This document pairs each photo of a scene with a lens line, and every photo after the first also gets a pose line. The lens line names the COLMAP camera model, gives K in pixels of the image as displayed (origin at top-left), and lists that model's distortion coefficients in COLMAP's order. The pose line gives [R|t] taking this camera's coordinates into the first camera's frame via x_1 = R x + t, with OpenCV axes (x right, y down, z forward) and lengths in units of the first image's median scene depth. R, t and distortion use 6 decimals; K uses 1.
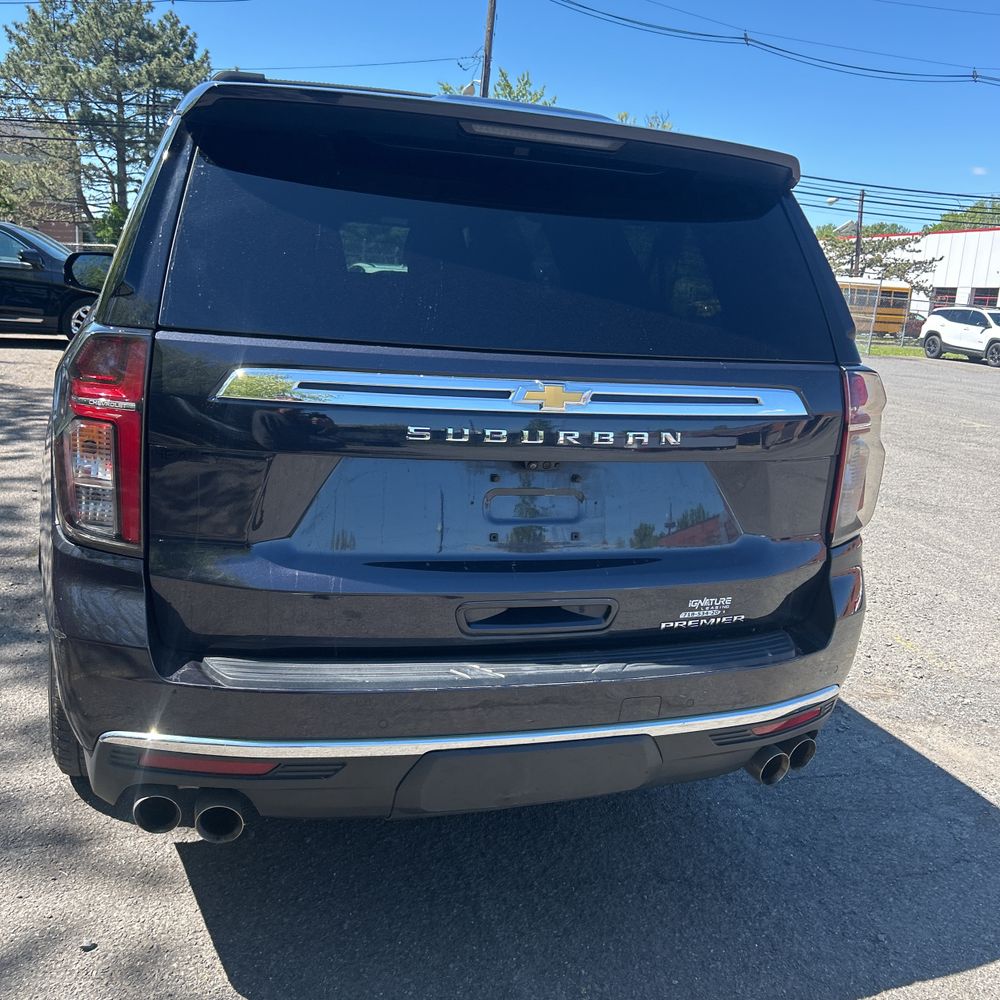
lens RADIAL K [[980.3, 0, 500.0], [0, 980.3, 500.0], [0, 0, 1]] dist [0.094186, -0.126513]
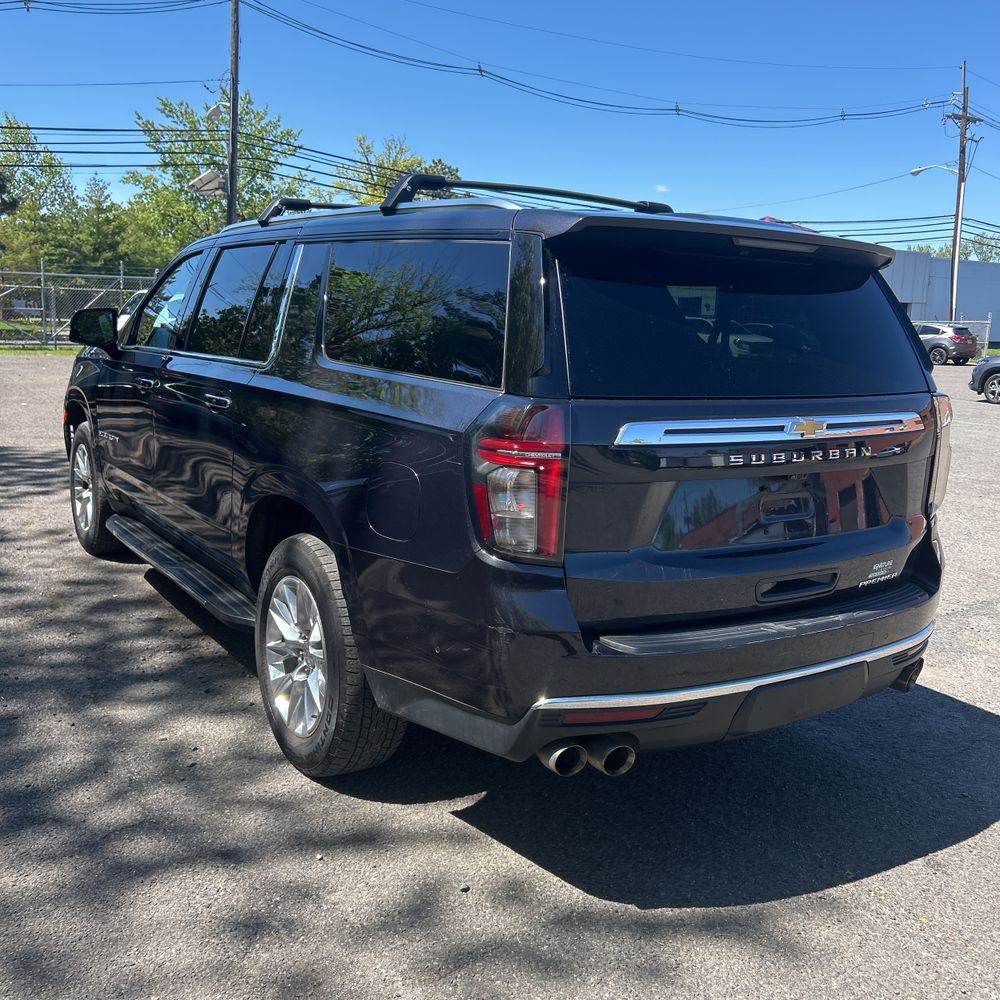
lens RADIAL K [[980.3, 0, 500.0], [0, 980.3, 500.0], [0, 0, 1]] dist [0.094186, -0.126513]
pose [[0.963110, -0.082423, 0.256175, -0.628708], [0.086281, 0.996263, -0.003838, -0.028797], [-0.254901, 0.025800, 0.966623, -0.220424]]
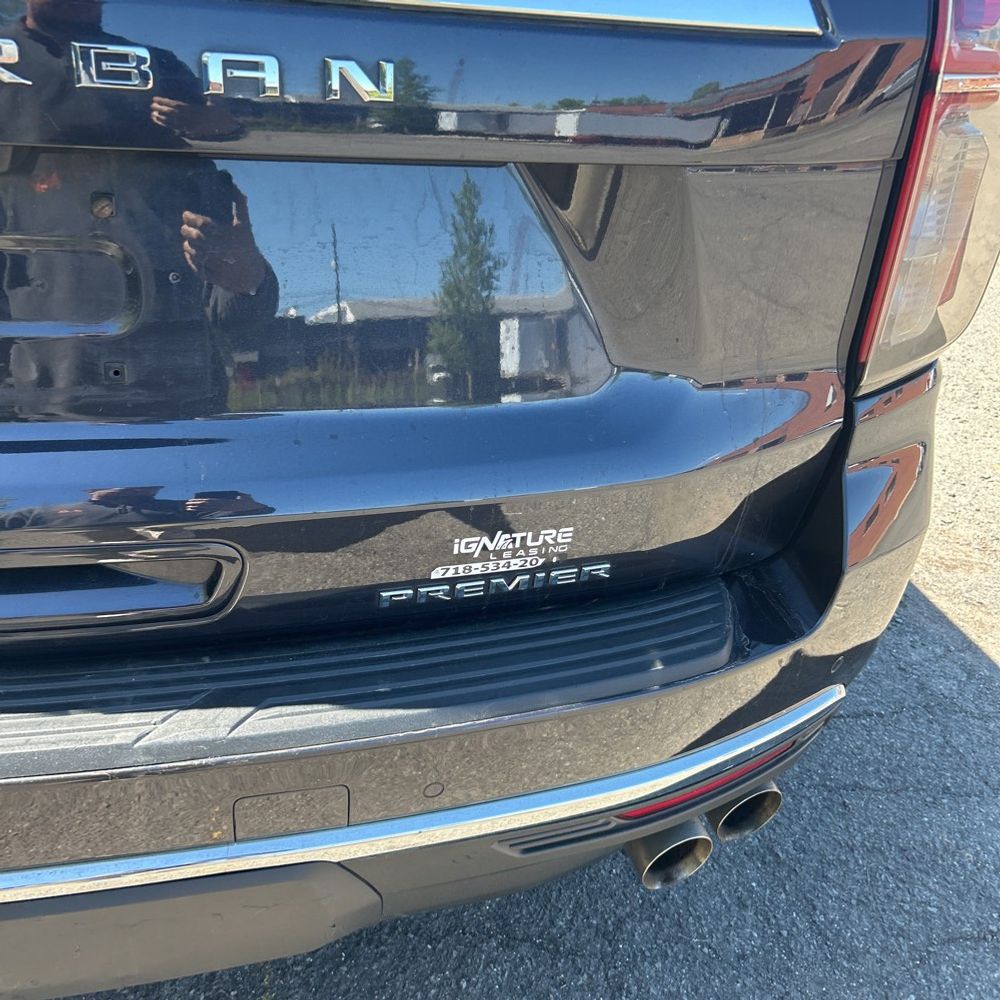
lens RADIAL K [[980.3, 0, 500.0], [0, 980.3, 500.0], [0, 0, 1]] dist [0.094186, -0.126513]
pose [[0.995246, 0.046776, -0.085430, 0.225155], [-0.024321, 0.968694, 0.247064, -0.009687], [0.094312, -0.243812, 0.965226, 0.578549]]
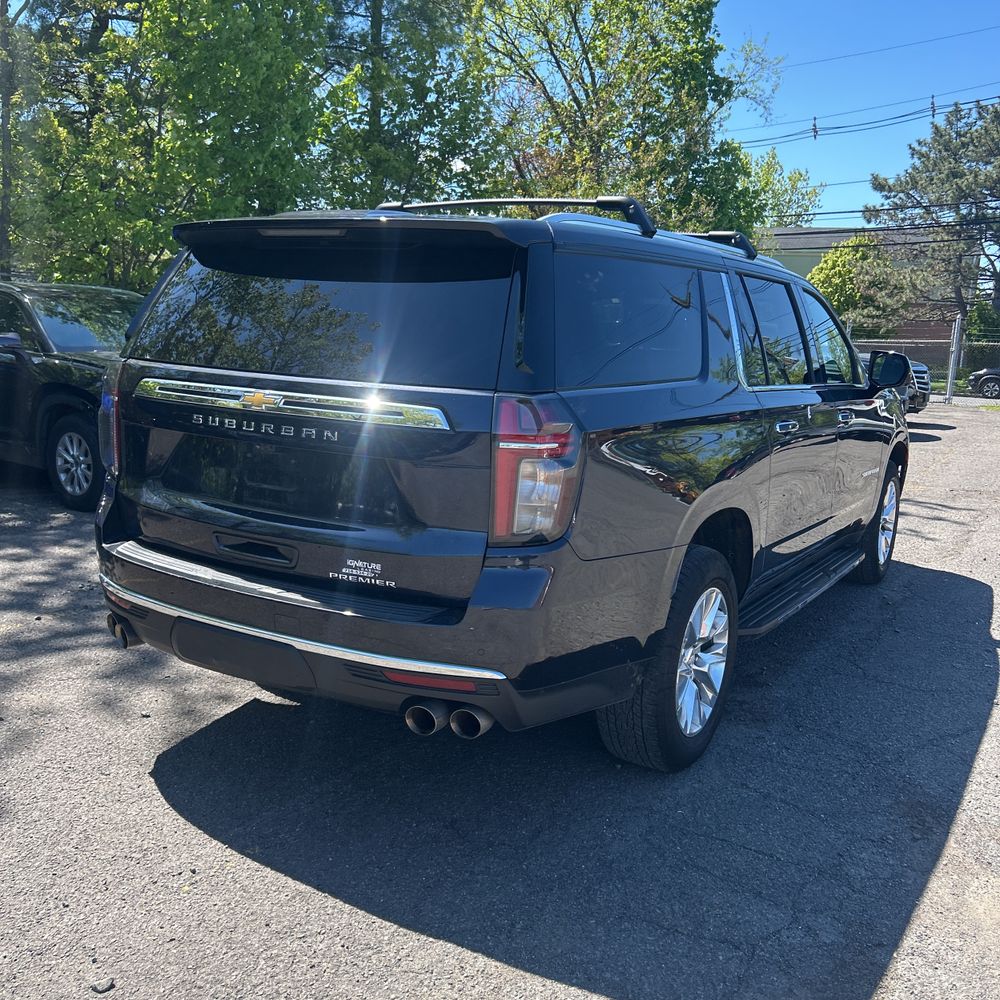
lens RADIAL K [[980.3, 0, 500.0], [0, 980.3, 500.0], [0, 0, 1]] dist [0.094186, -0.126513]
pose [[0.664307, 0.085700, -0.742531, 1.206177], [-0.156610, 0.987314, -0.026160, 0.023353], [0.730869, 0.133666, 0.669301, 0.234159]]
